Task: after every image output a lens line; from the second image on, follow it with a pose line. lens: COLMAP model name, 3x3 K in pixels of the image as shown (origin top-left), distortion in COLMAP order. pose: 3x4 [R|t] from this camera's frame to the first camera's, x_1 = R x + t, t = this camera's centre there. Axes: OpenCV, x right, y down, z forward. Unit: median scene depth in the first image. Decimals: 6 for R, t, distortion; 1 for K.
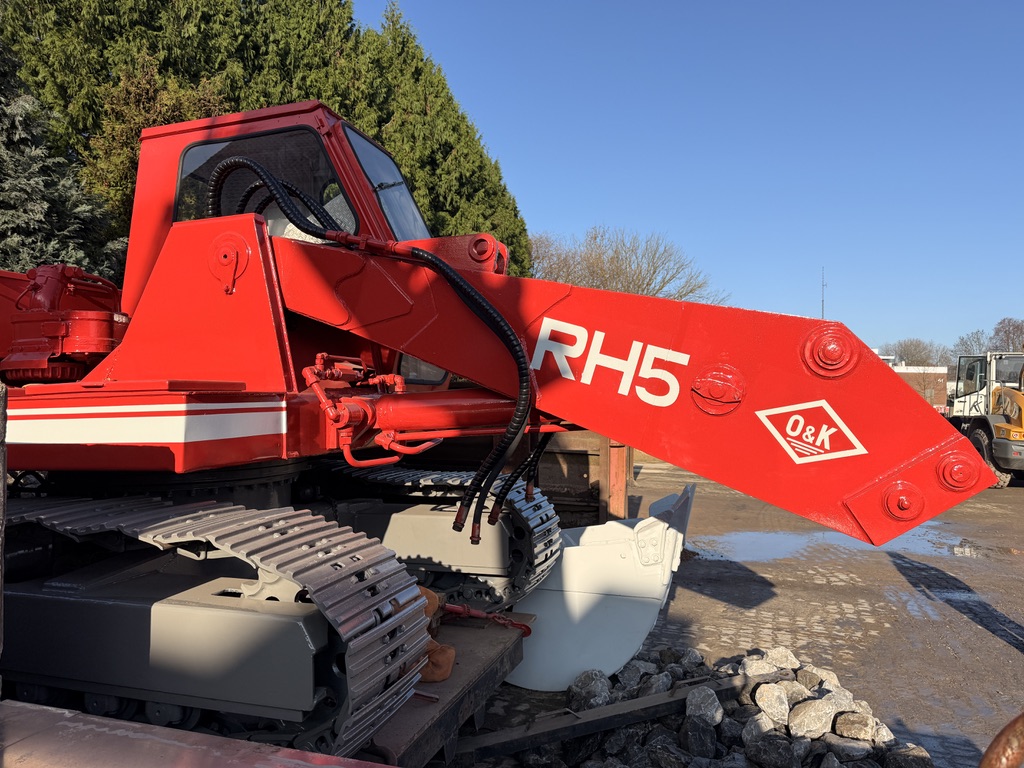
lens RADIAL K [[743.4, 0, 512.0], [0, 743.4, 384.0], [0, 0, 1]] dist [0.004038, -0.002404]
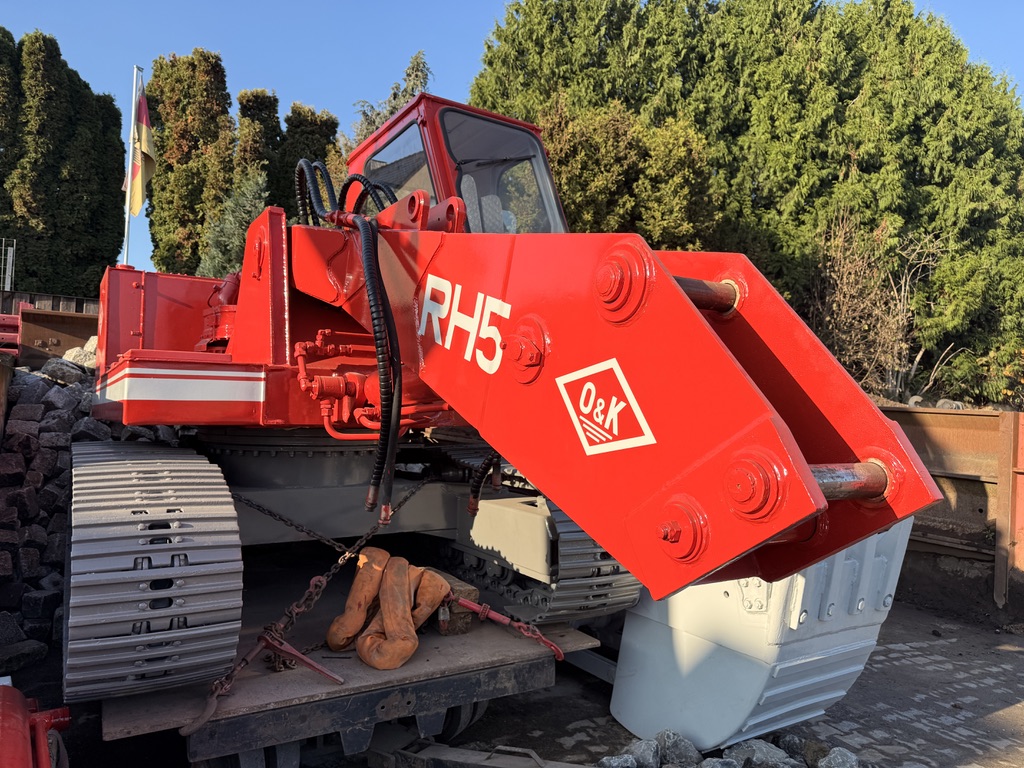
lens RADIAL K [[710.0, 0, 512.4], [0, 710.0, 403.7], [0, 0, 1]] dist [0.007144, 0.002402]
pose [[0.770554, 0.020609, -0.637042, 0.103824], [-0.004815, 0.999637, 0.026515, 0.006285], [0.637357, -0.017364, 0.770373, 0.065573]]
